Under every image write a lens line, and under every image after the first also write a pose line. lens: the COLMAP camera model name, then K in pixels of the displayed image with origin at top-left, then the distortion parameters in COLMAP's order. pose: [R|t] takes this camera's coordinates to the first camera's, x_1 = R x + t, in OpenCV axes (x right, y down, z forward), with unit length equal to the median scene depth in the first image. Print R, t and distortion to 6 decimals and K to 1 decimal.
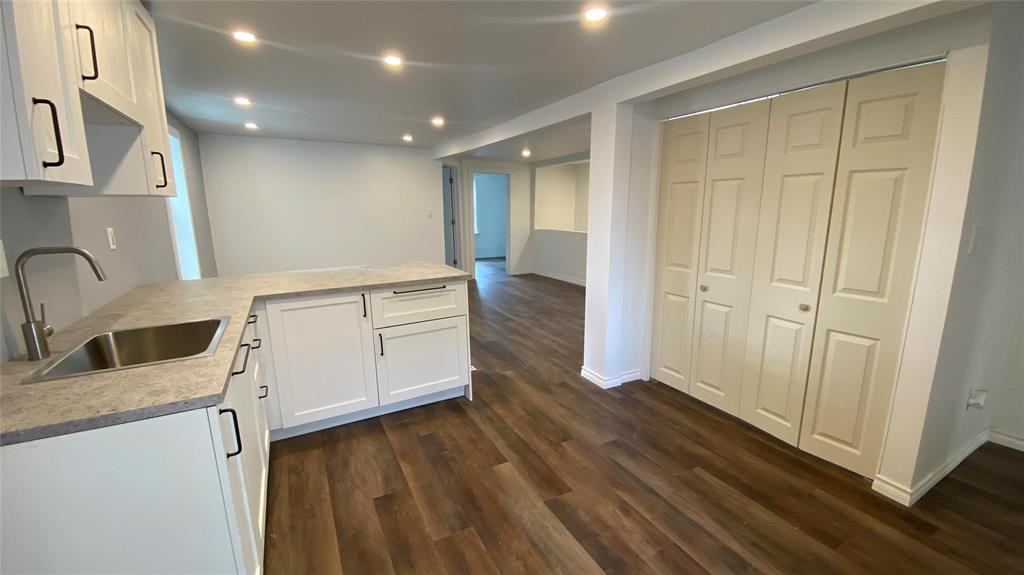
lens RADIAL K [[414.9, 0, 513.0], [0, 414.9, 289.2], [0, 0, 1]] dist [0.021094, -0.020035]
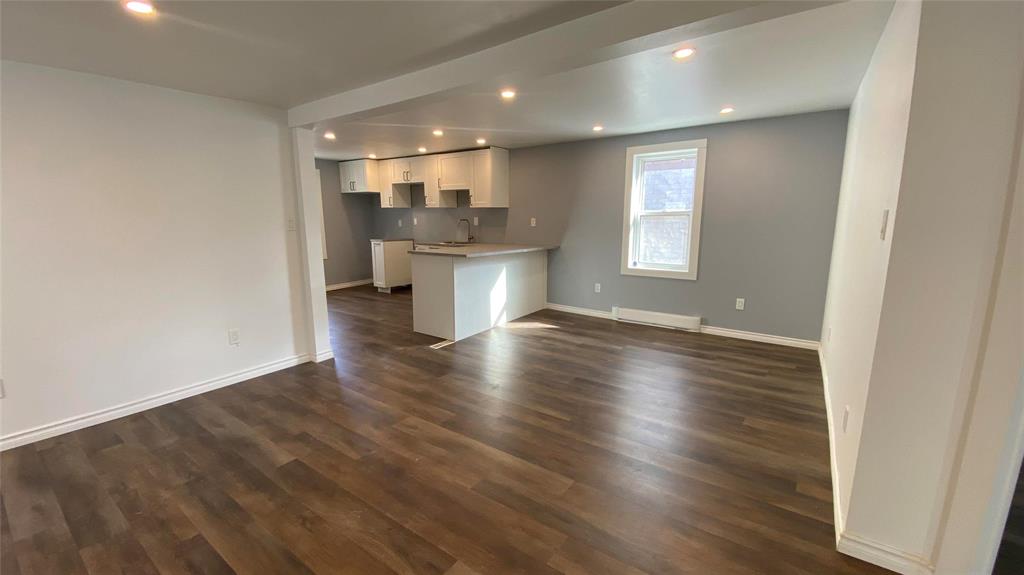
lens RADIAL K [[414.9, 0, 513.0], [0, 414.9, 289.2], [0, 0, 1]] dist [0.021094, -0.020035]
pose [[-0.899984, 0.088981, -0.426744, 0.301500], [-0.073627, 0.933853, 0.349997, -0.630913], [0.429659, 0.346412, -0.833902, 3.263974]]
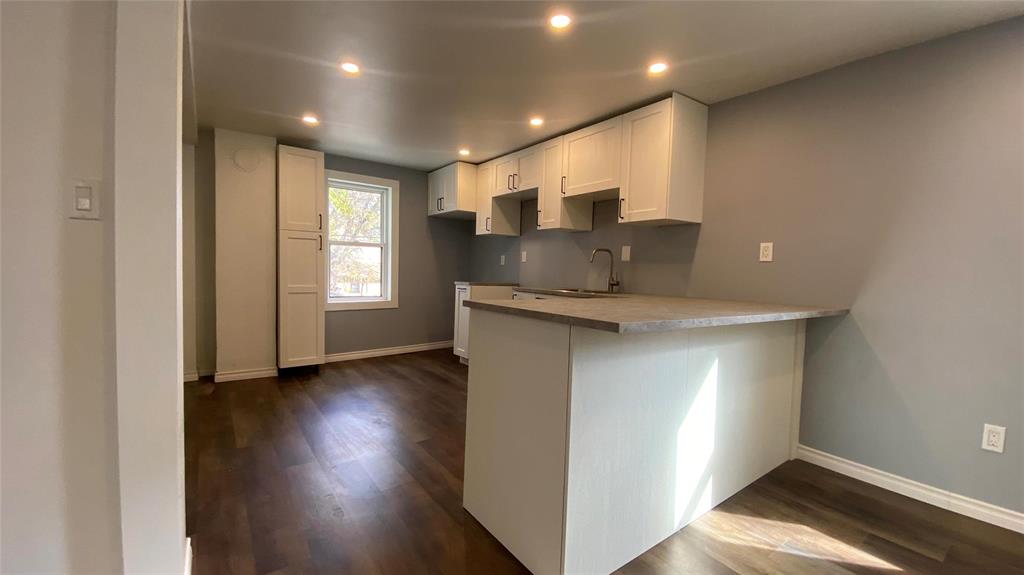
lens RADIAL K [[411.8, 0, 512.0], [0, 411.8, 287.5], [0, 0, 1]] dist [0.060416, -0.041126]
pose [[-0.990725, -0.010860, -0.135451, -0.107163], [-0.043552, 0.969593, 0.240816, -0.276703], [0.128717, 0.244482, -0.961073, 2.054599]]
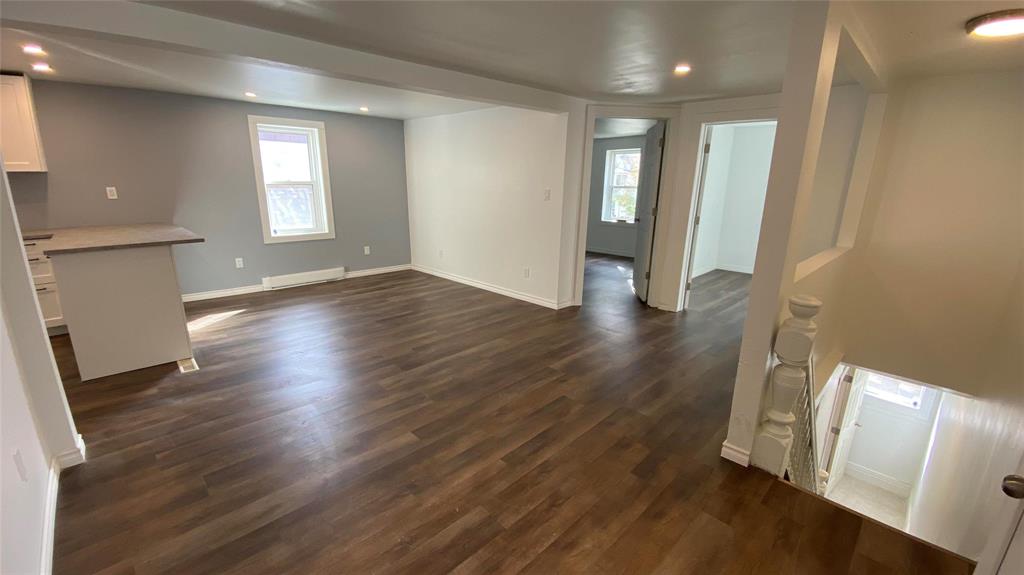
lens RADIAL K [[414.9, 0, 513.0], [0, 414.9, 289.2], [0, 0, 1]] dist [0.021094, -0.020035]
pose [[0.282655, 0.255189, -0.924654, 1.376057], [-0.204726, 0.957801, 0.201754, -0.455563], [0.937120, 0.132274, 0.322971, 2.144392]]
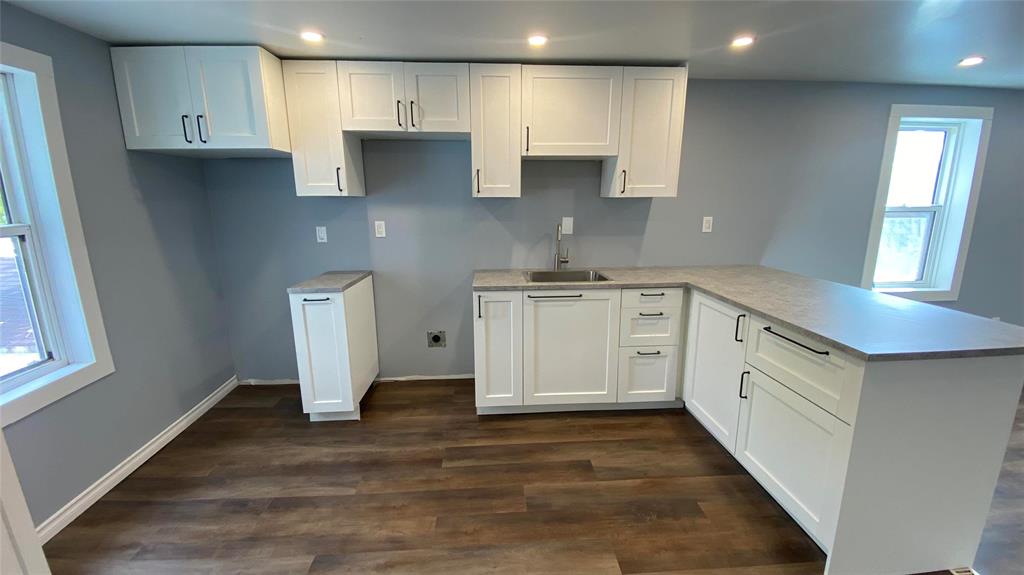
lens RADIAL K [[414.9, 0, 513.0], [0, 414.9, 289.2], [0, 0, 1]] dist [0.021094, -0.020035]
pose [[-0.419942, 0.203730, -0.884389, 0.613948], [-0.169468, 0.939735, 0.296949, -0.227204], [0.891588, 0.274576, -0.360108, 0.984132]]
